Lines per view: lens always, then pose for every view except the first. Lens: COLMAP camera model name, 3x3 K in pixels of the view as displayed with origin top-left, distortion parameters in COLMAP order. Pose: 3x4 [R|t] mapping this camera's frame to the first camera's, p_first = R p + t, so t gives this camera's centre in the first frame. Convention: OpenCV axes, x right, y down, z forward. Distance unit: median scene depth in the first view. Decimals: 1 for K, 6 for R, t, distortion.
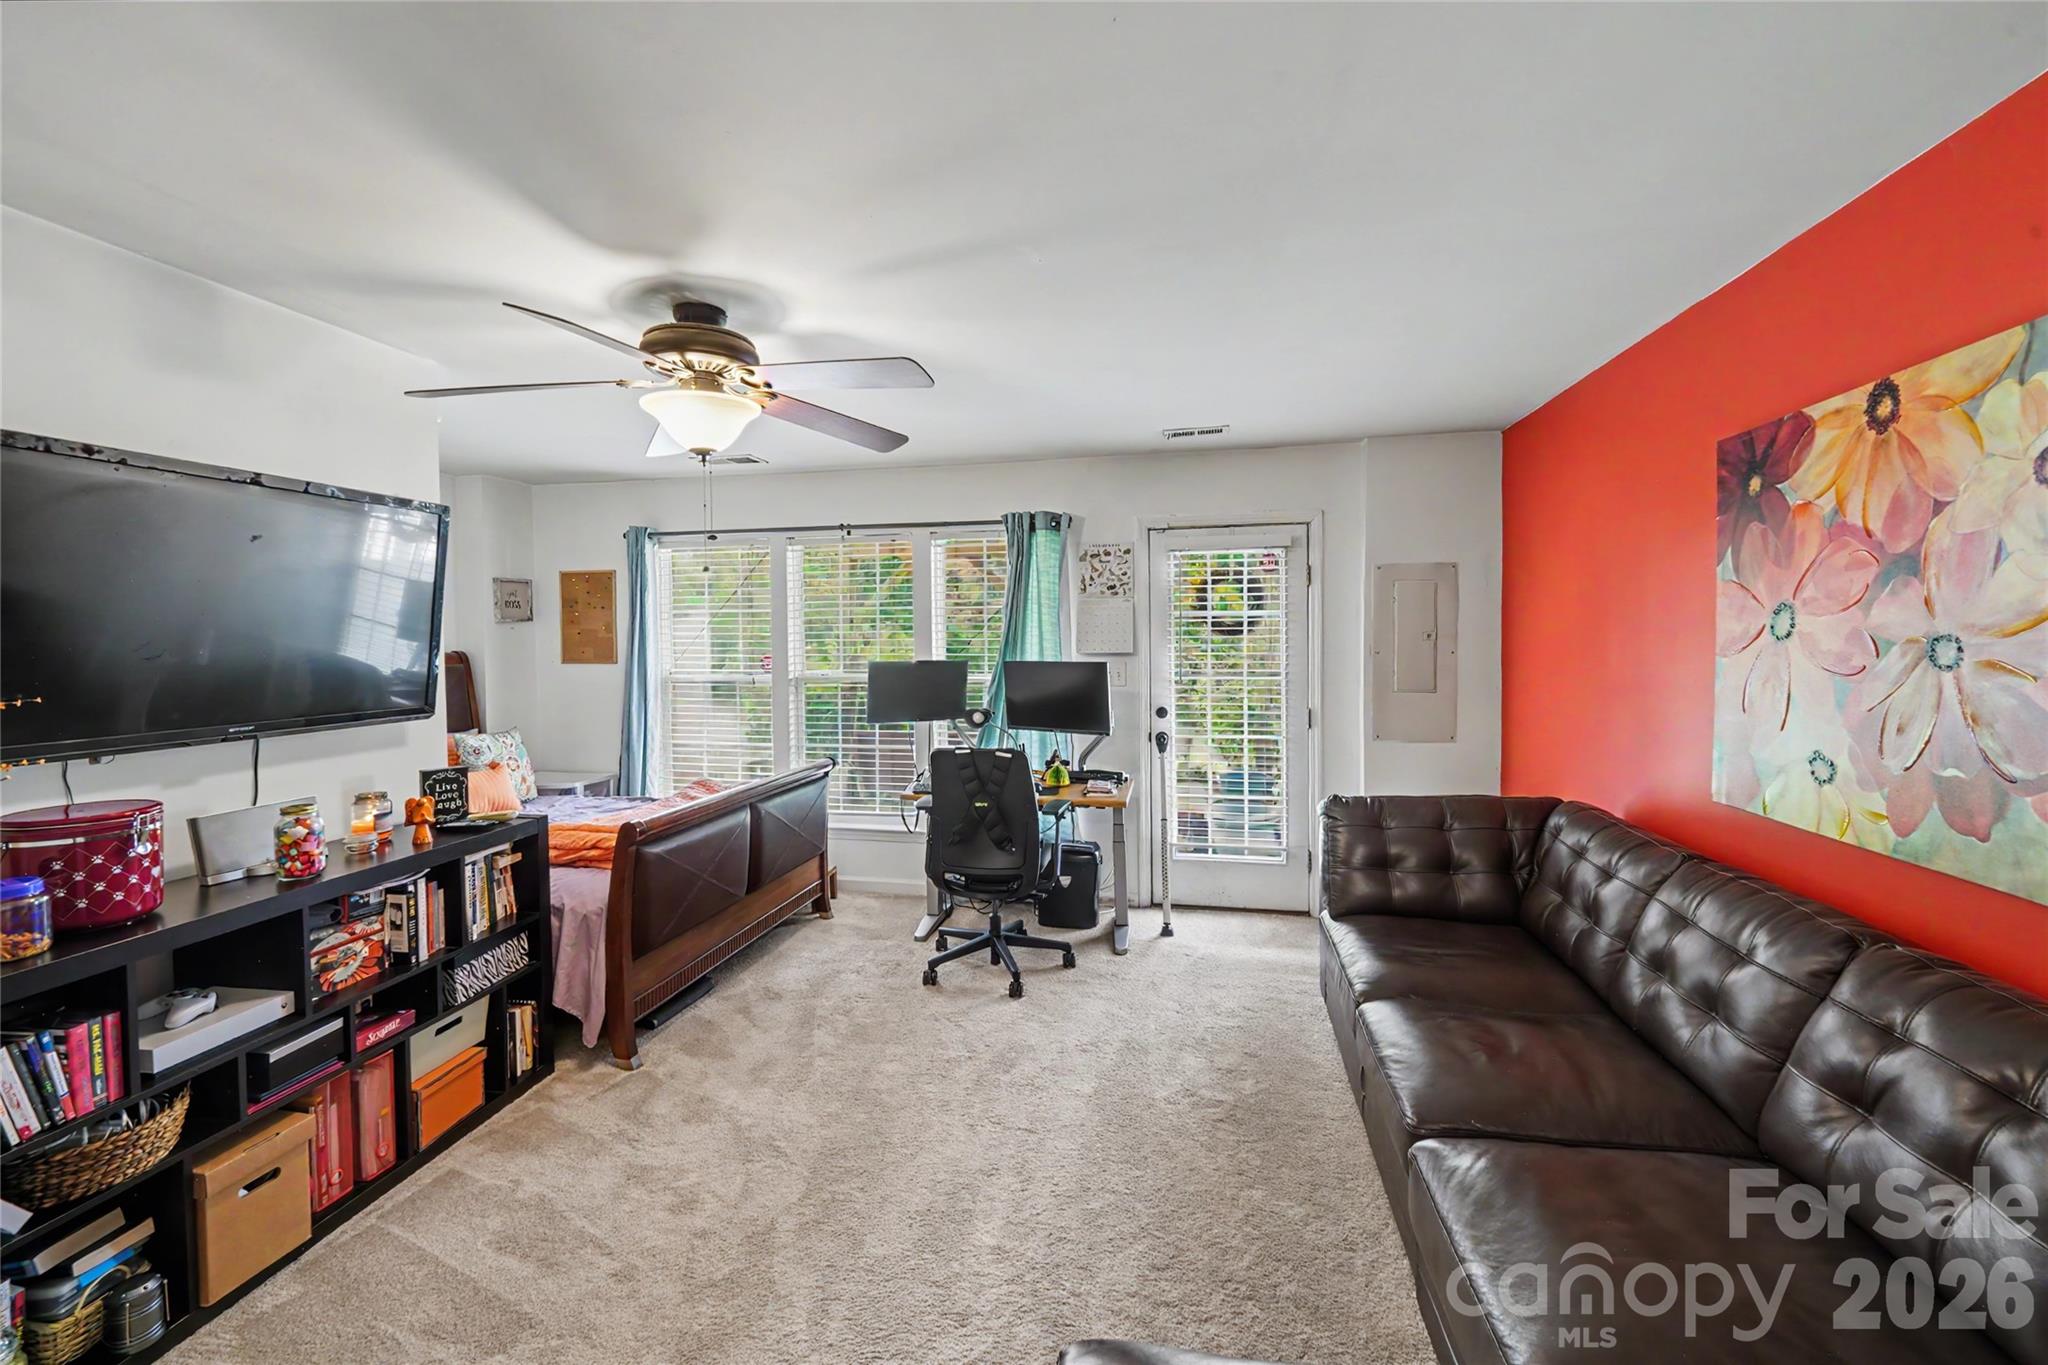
lens RADIAL K [[849.6, 0, 1017.2], [0, 849.6, 661.9], [0, 0, 1]] dist [-0.000561, -0.000313]
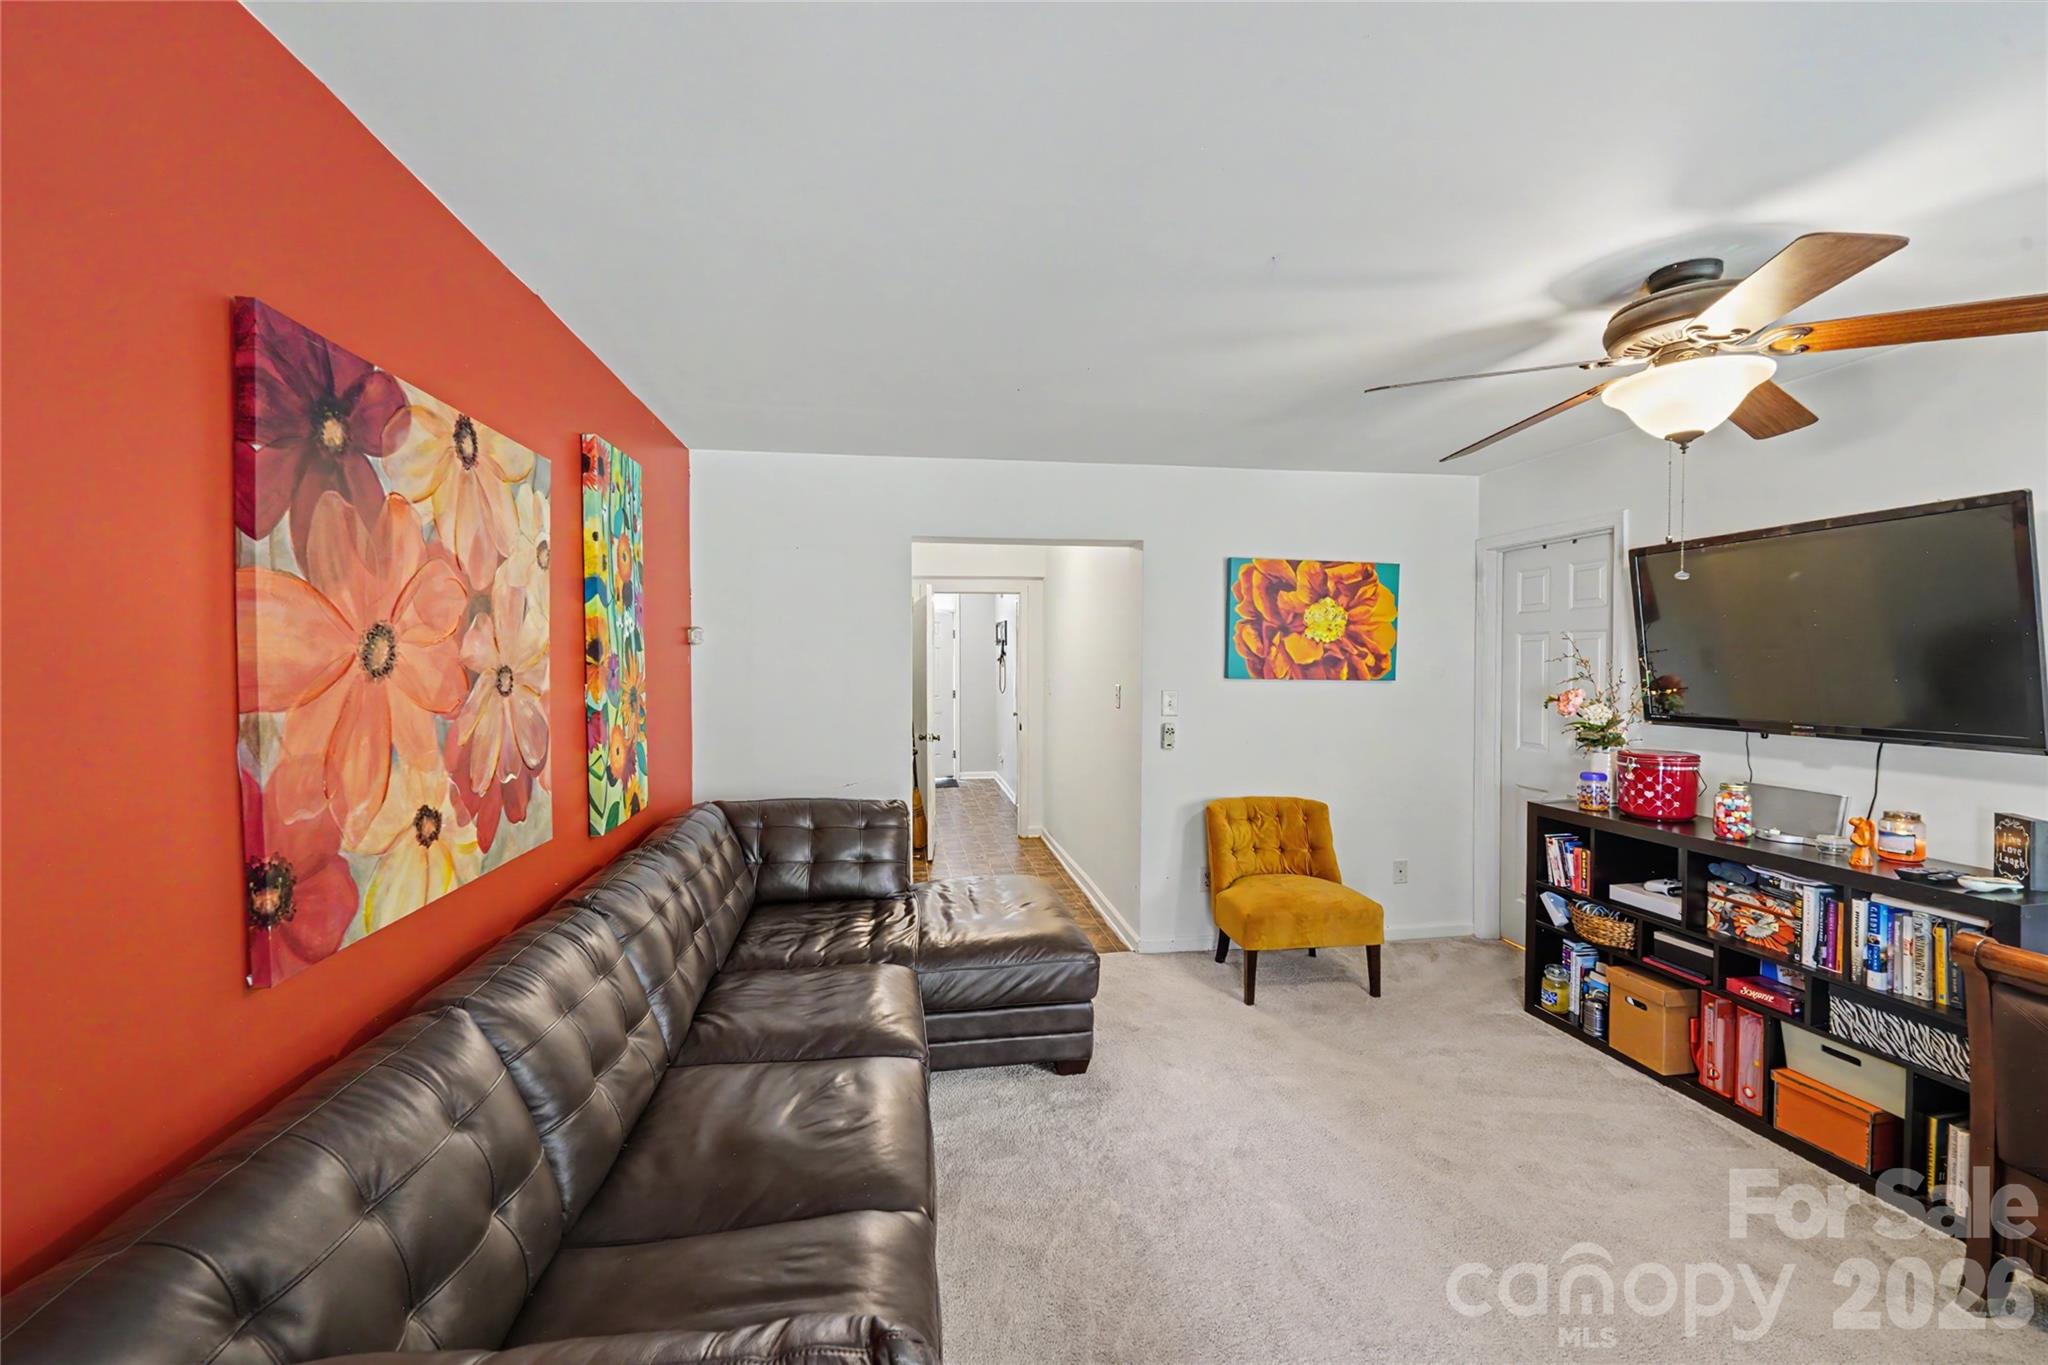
lens RADIAL K [[818.3, 0, 1021.9], [0, 818.3, 676.8], [0, 0, 1]] dist [-0.001280, -0.001094]
pose [[-0.938444, 0.017499, -0.344987, 0.511355], [-0.000339, 0.998669, 0.051578, -0.049758], [0.345430, 0.048520, -0.937189, 1.496409]]
